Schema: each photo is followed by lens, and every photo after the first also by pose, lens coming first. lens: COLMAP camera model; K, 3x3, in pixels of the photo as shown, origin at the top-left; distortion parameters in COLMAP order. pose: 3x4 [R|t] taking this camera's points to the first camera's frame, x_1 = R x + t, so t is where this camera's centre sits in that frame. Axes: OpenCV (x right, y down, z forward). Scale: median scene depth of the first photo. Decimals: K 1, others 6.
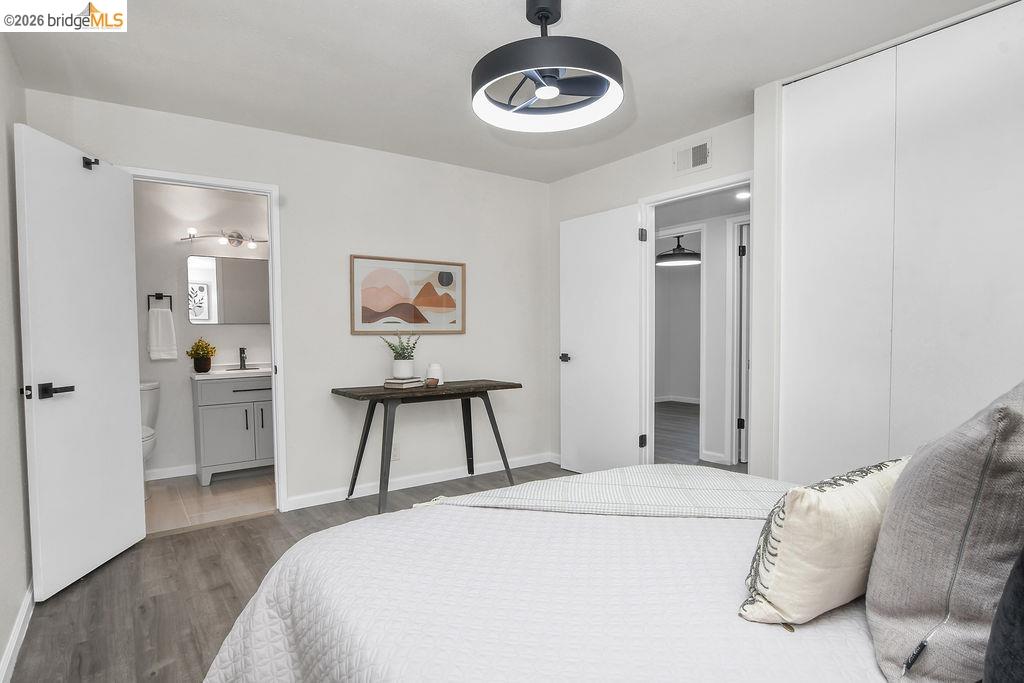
lens RADIAL K [[546.8, 0, 519.5], [0, 546.8, 344.7], [0, 0, 1]] dist [-0.021450, 0.003354]
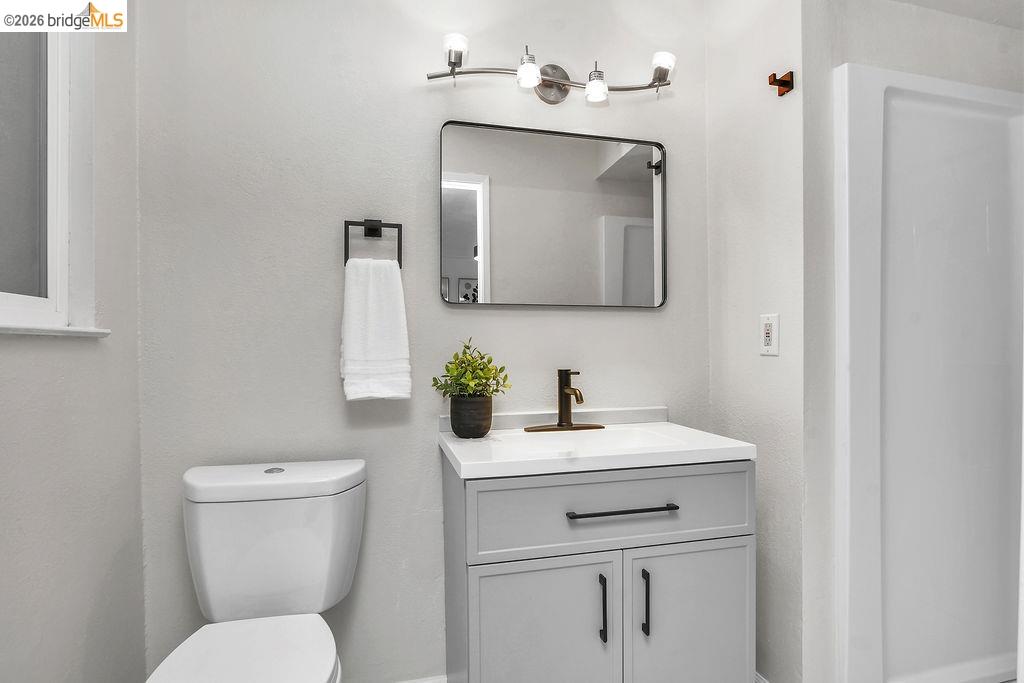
lens RADIAL K [[546.8, 0, 512.0], [0, 546.8, 342.7], [0, 0, 1]] dist [-0.021450, 0.003354]
pose [[0.923772, 0.001255, -0.382940, -0.433963], [-0.017300, 0.999110, -0.038459, 0.002271], [0.382551, 0.042153, 0.922972, 0.695342]]
